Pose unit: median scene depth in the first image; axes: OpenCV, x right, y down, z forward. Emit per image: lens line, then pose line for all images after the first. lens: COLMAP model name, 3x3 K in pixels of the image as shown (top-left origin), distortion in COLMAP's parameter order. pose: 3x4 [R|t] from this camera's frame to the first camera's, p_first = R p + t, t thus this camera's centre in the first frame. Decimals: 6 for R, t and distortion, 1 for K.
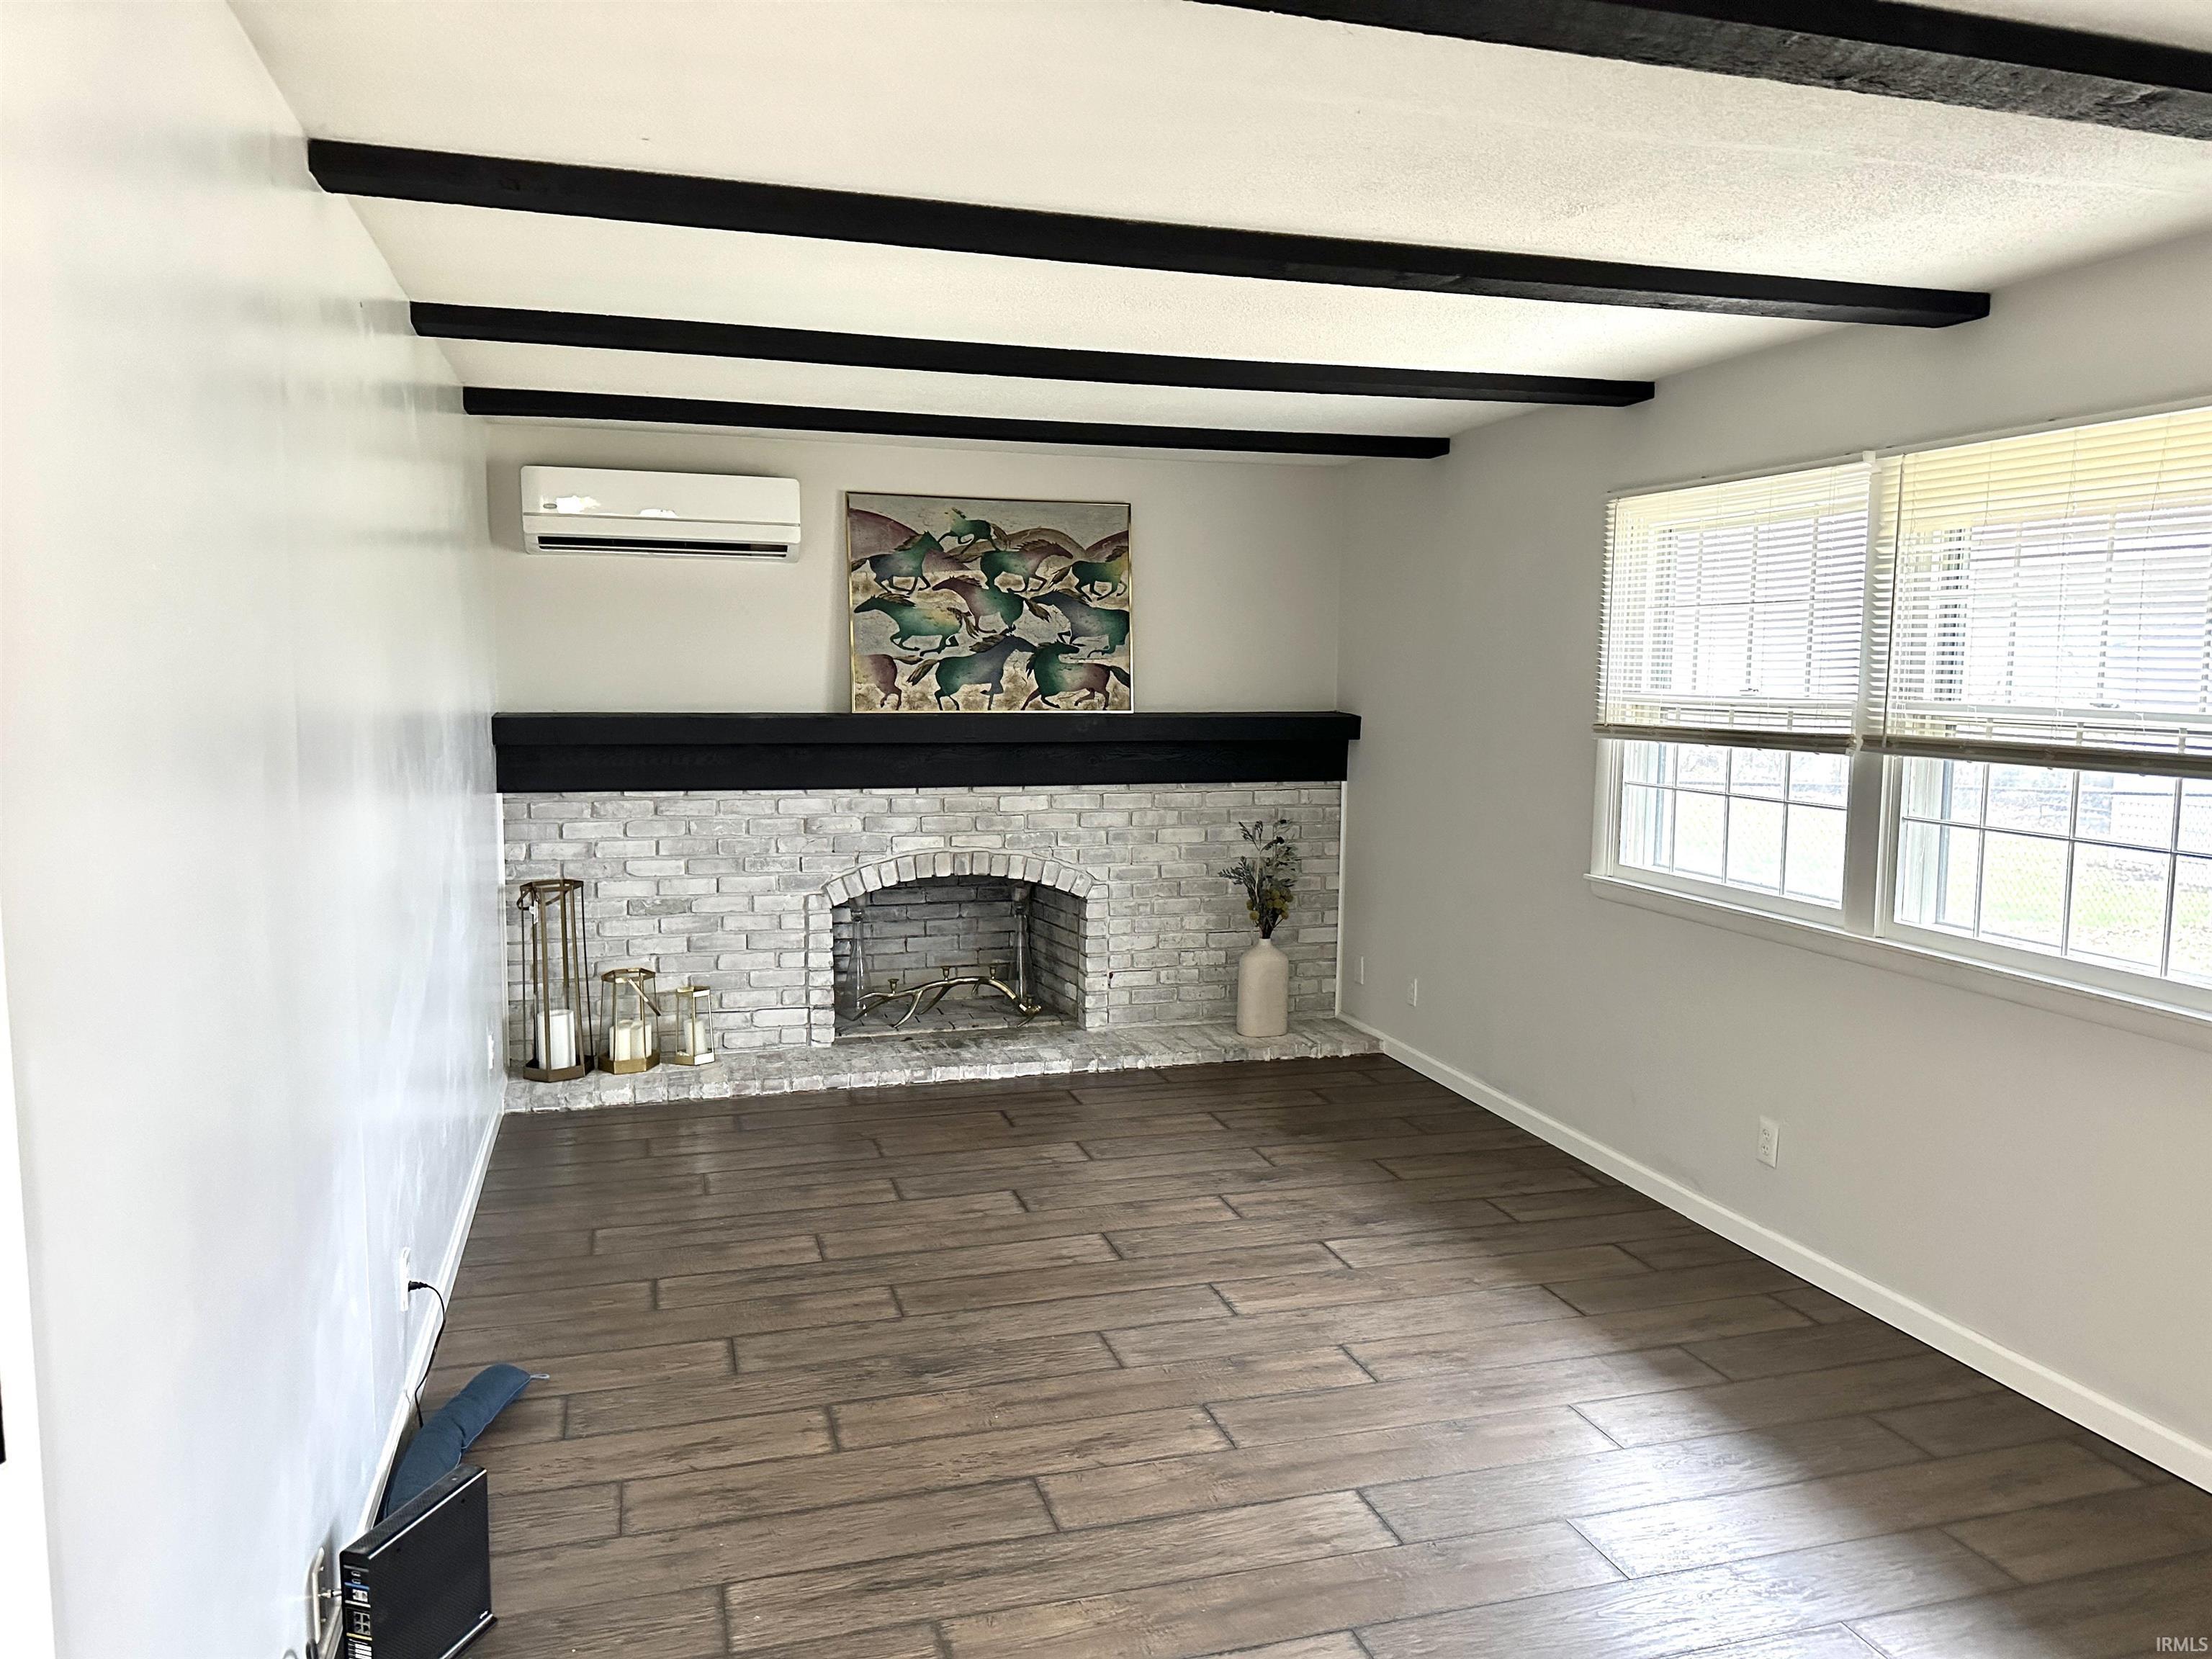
lens RADIAL K [[1545.2, 0, 1096.9], [0, 1545.2, 828.6], [0, 0, 1]] dist [0.046228, -0.047901]
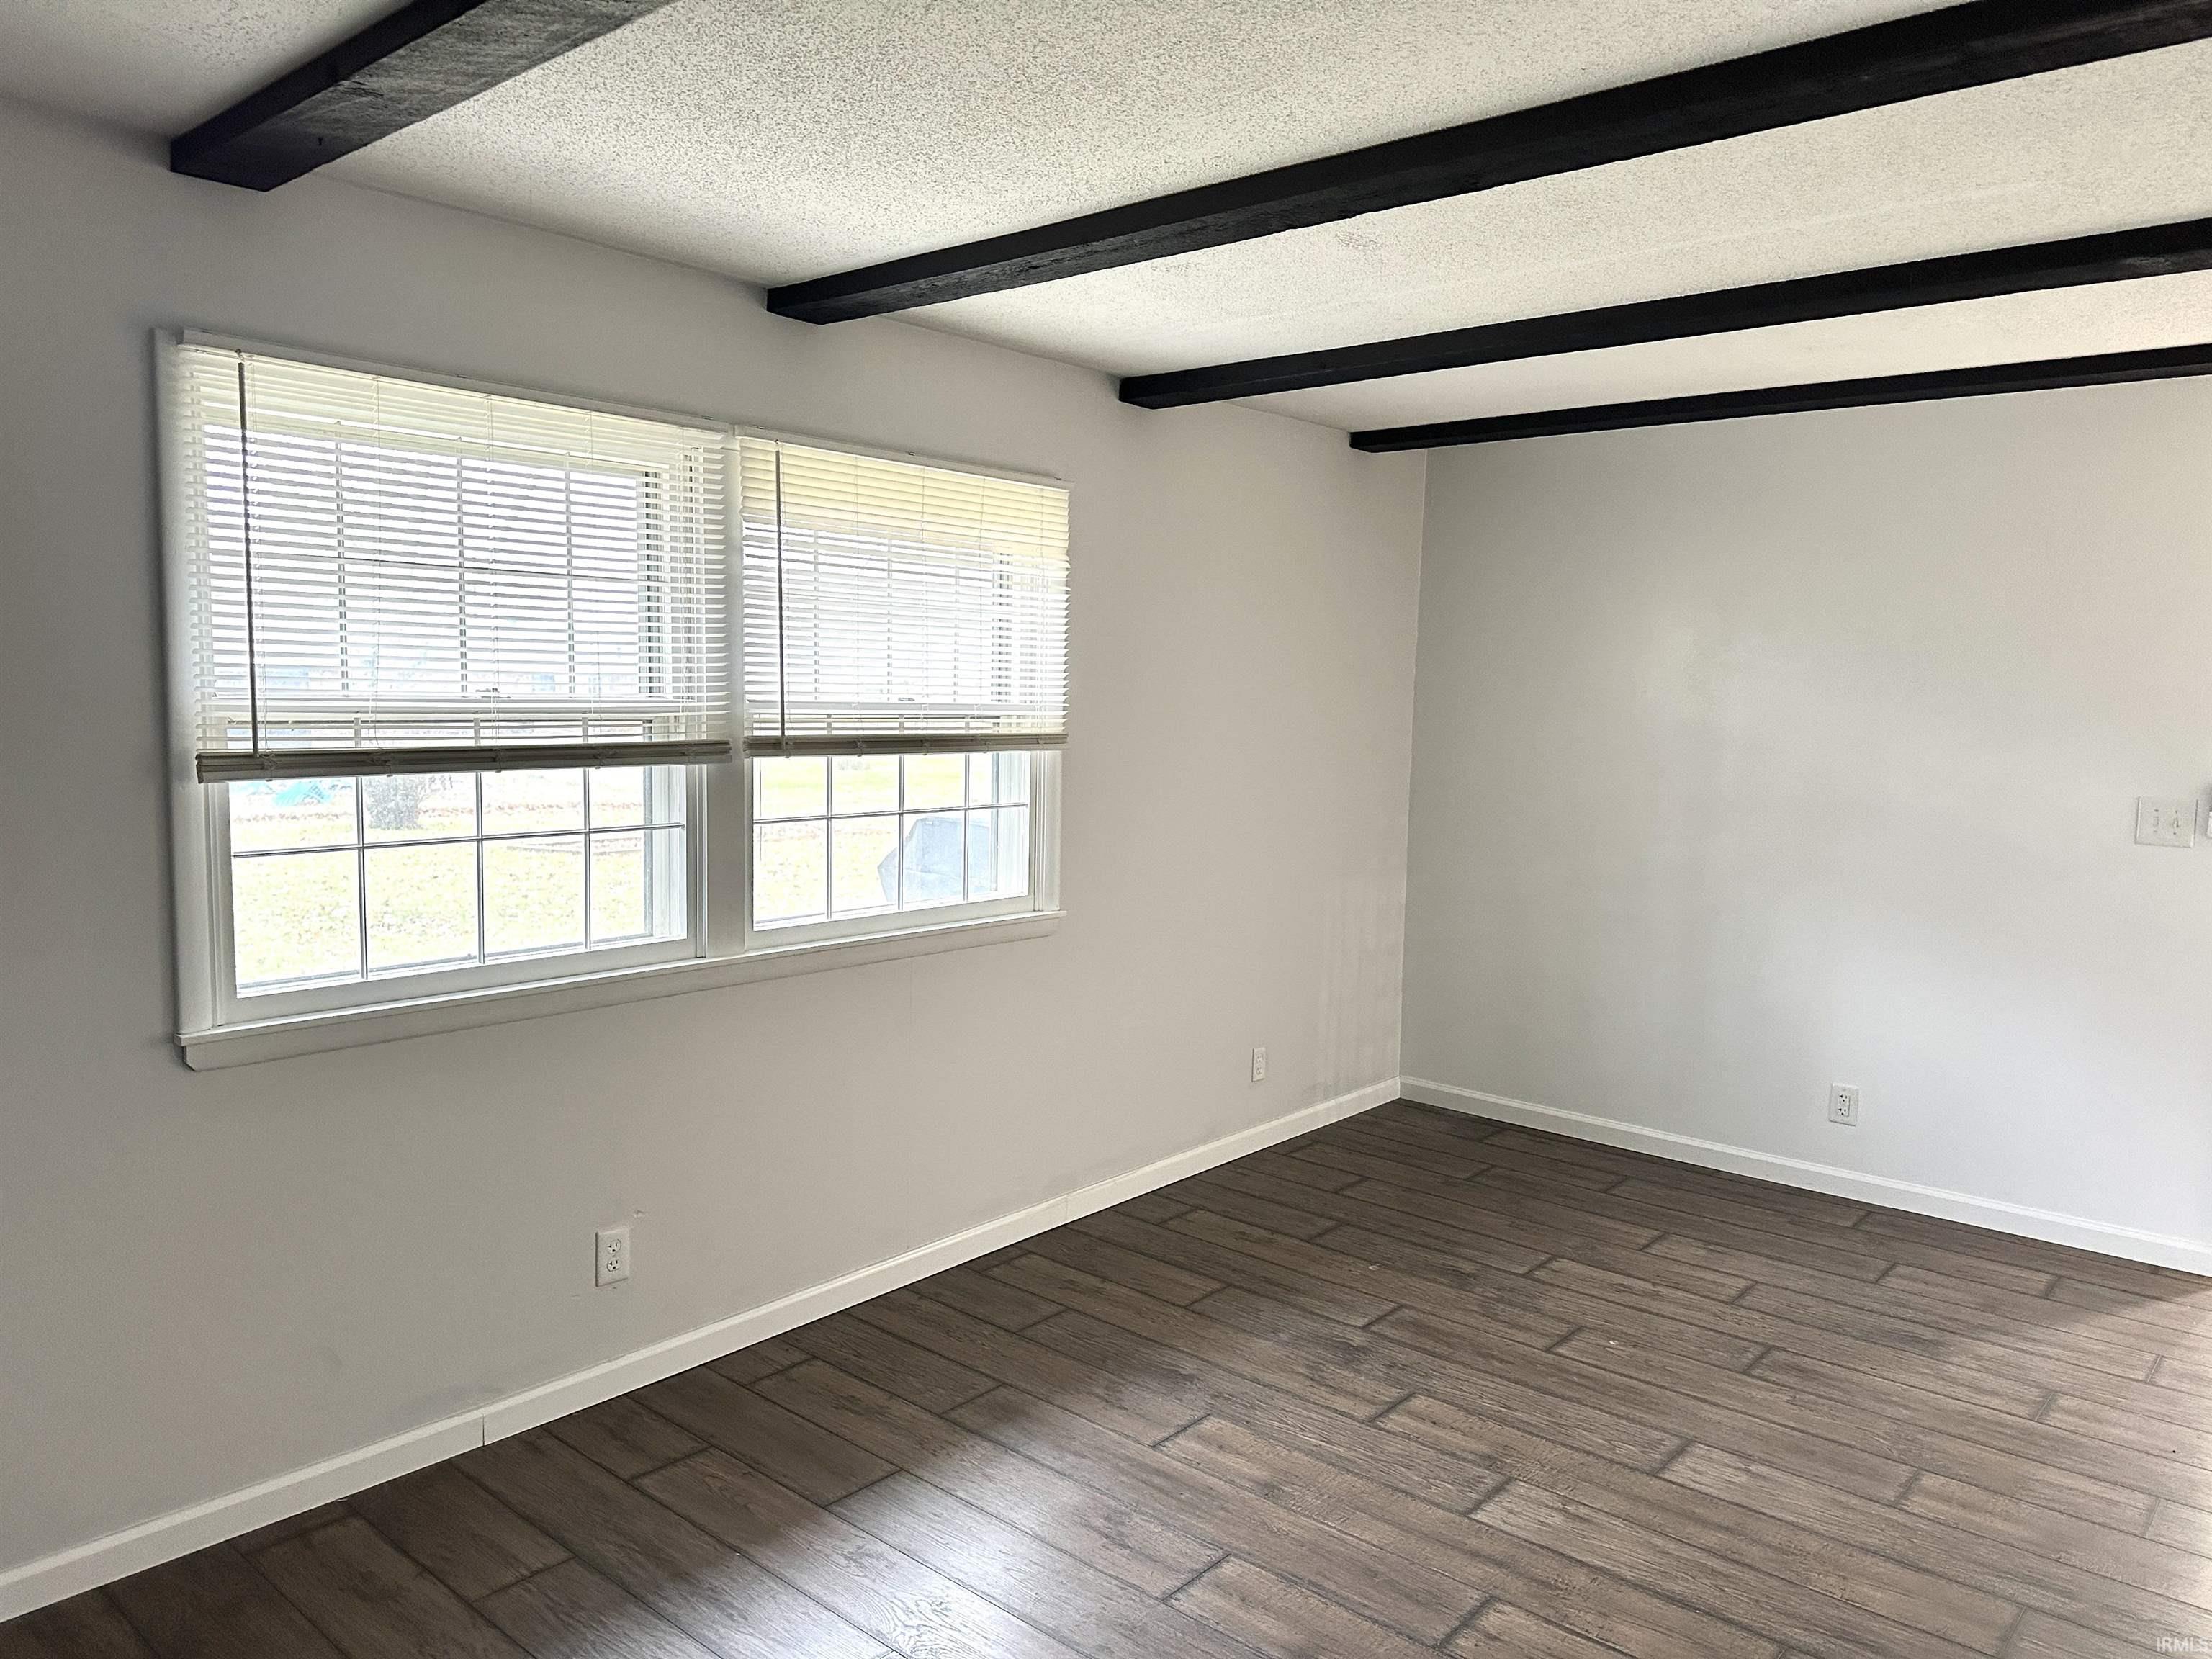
lens RADIAL K [[1545.2, 0, 1096.4], [0, 1545.2, 834.8], [0, 0, 1]] dist [0.046228, -0.047901]
pose [[-0.532837, -0.102880, 0.839941, -0.391172], [0.065894, 0.984524, 0.162391, -0.138525], [-0.843649, 0.141875, -0.517811, 1.303863]]
